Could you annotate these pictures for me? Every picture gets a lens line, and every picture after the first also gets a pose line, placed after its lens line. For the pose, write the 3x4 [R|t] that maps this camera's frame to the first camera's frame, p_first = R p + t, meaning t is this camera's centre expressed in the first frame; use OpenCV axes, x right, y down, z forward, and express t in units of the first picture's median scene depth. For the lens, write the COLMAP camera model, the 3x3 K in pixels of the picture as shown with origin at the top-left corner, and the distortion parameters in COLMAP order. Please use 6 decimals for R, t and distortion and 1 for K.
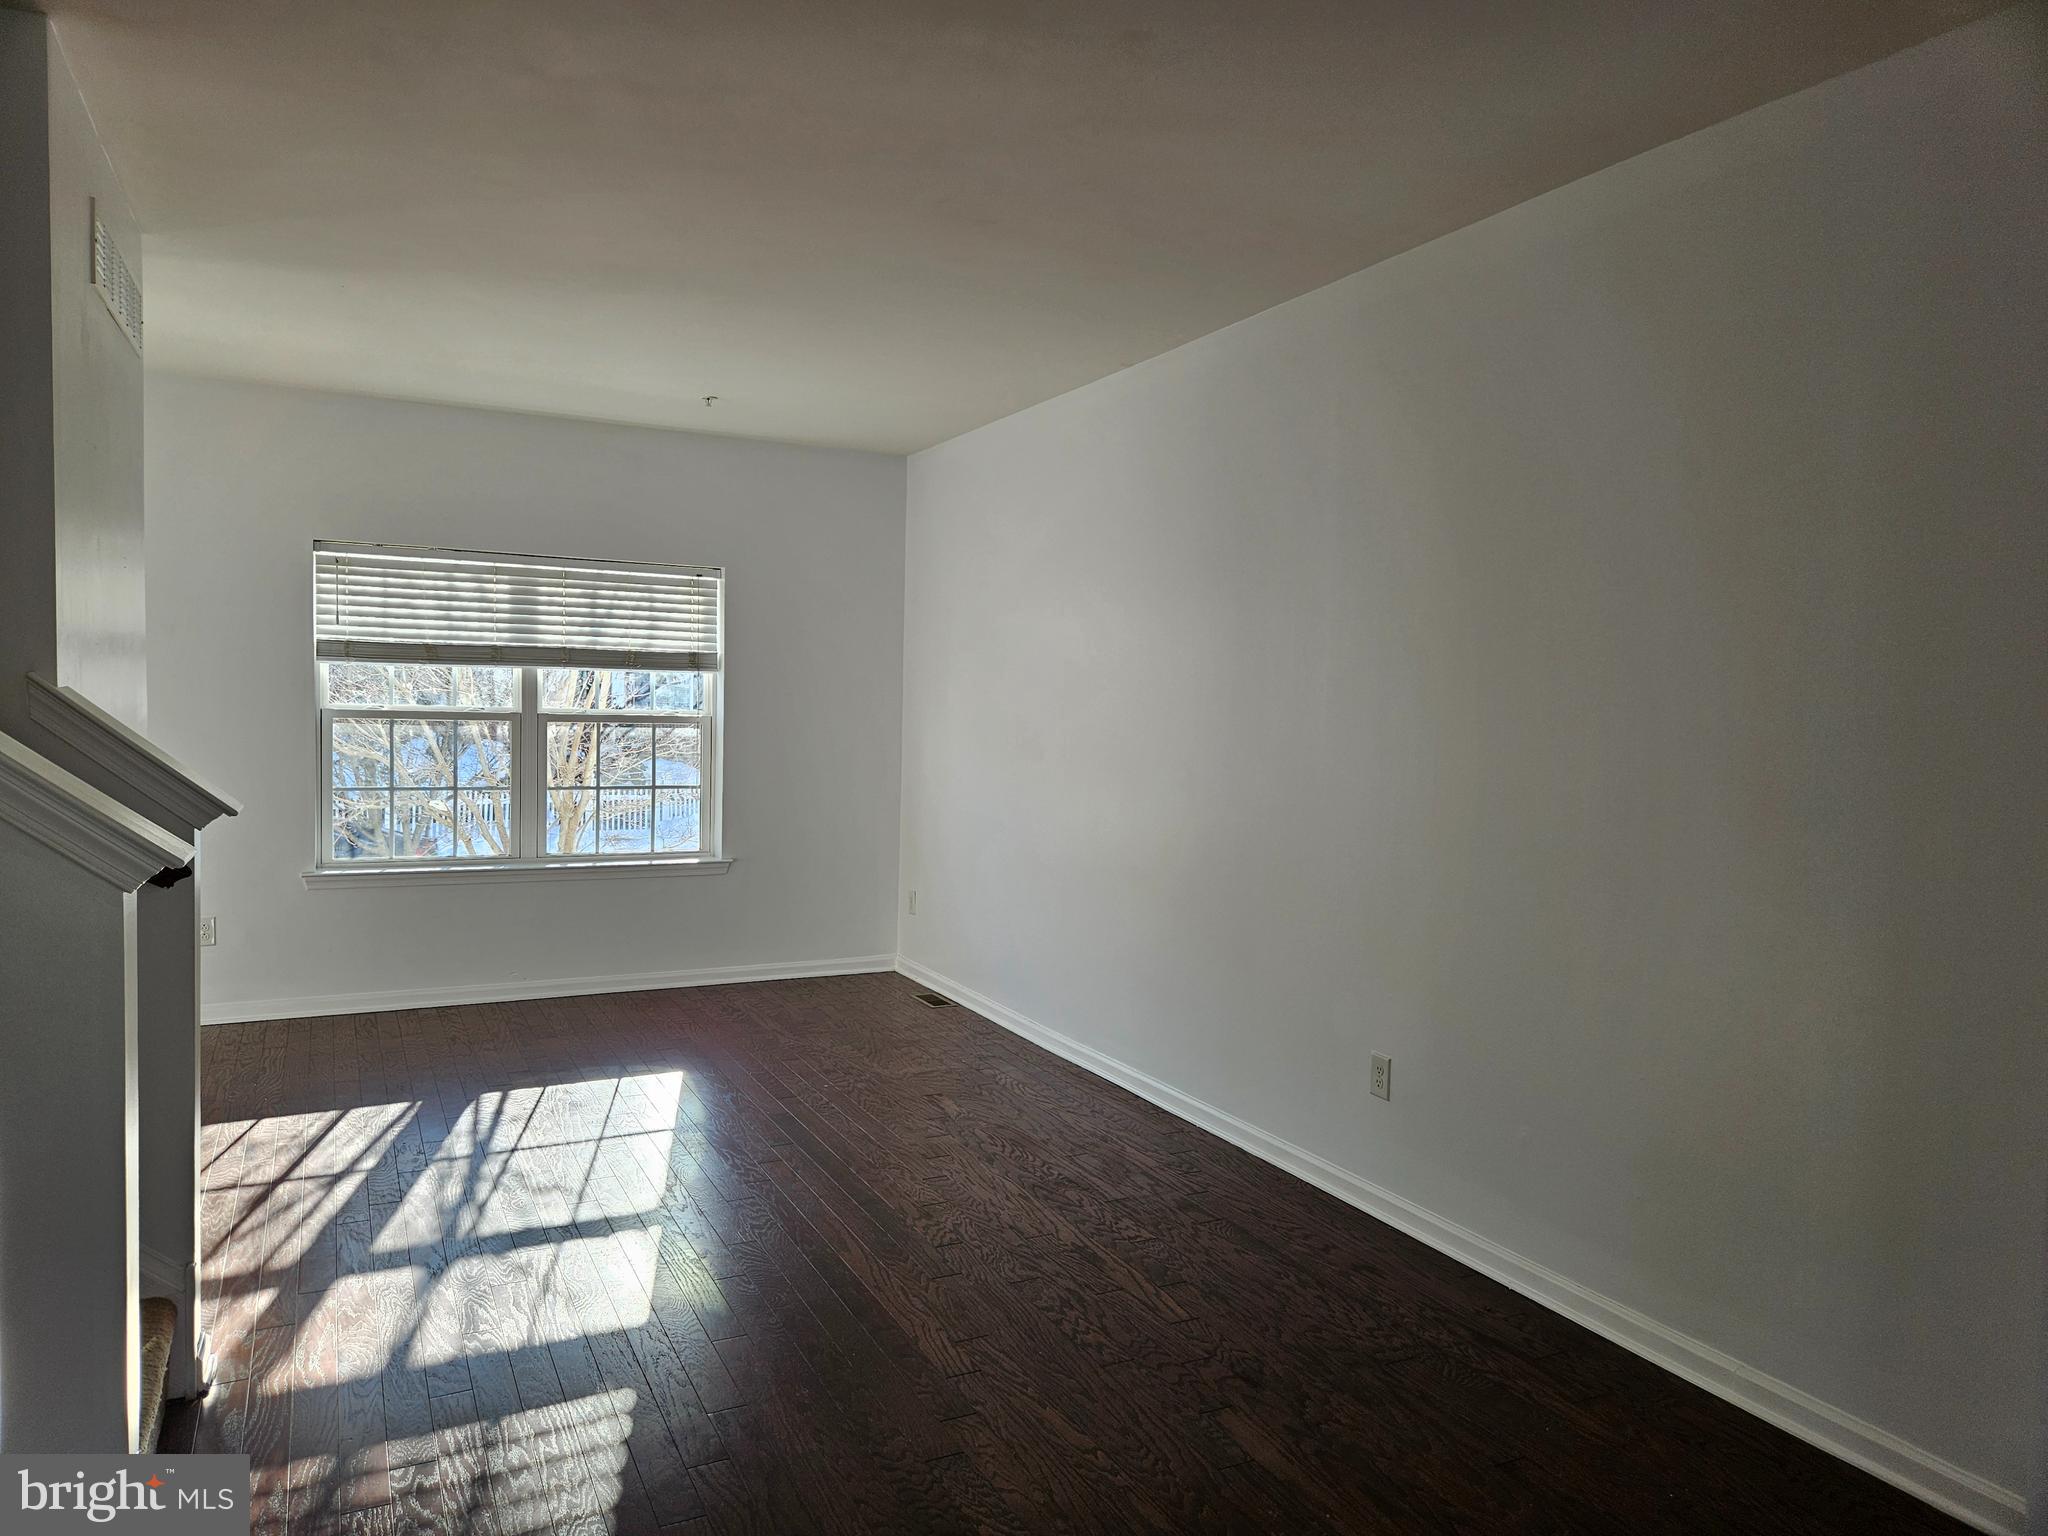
lens RADIAL K [[1369.2, 0, 1027.5], [0, 1369.2, 779.4], [0, 0, 1]] dist [0.089791, -0.083713]
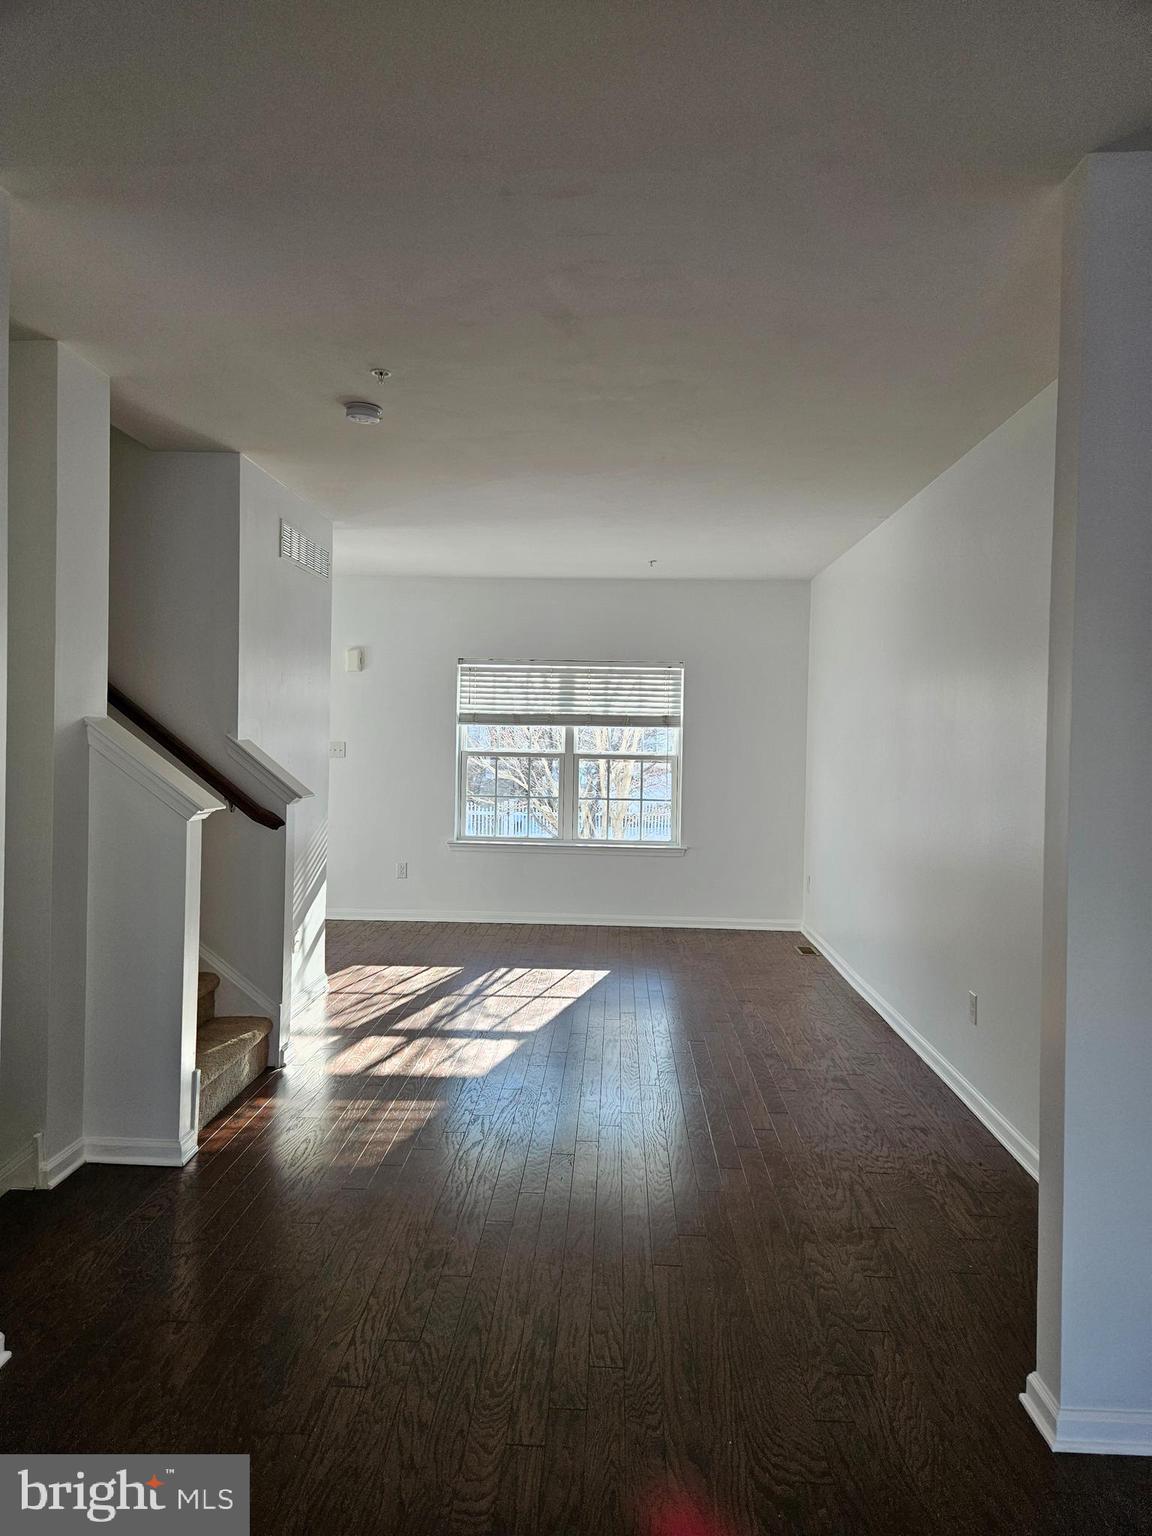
lens RADIAL K [[1026.9, 0, 582.2], [0, 1026.9, 756.8], [0, 0, 1]] dist [0.089791, -0.083713]
pose [[0.880132, 0.003730, -0.474715, 0.246339], [-0.025929, 0.998854, -0.040224, 0.005702], [0.474021, 0.047711, 0.879220, -0.090140]]
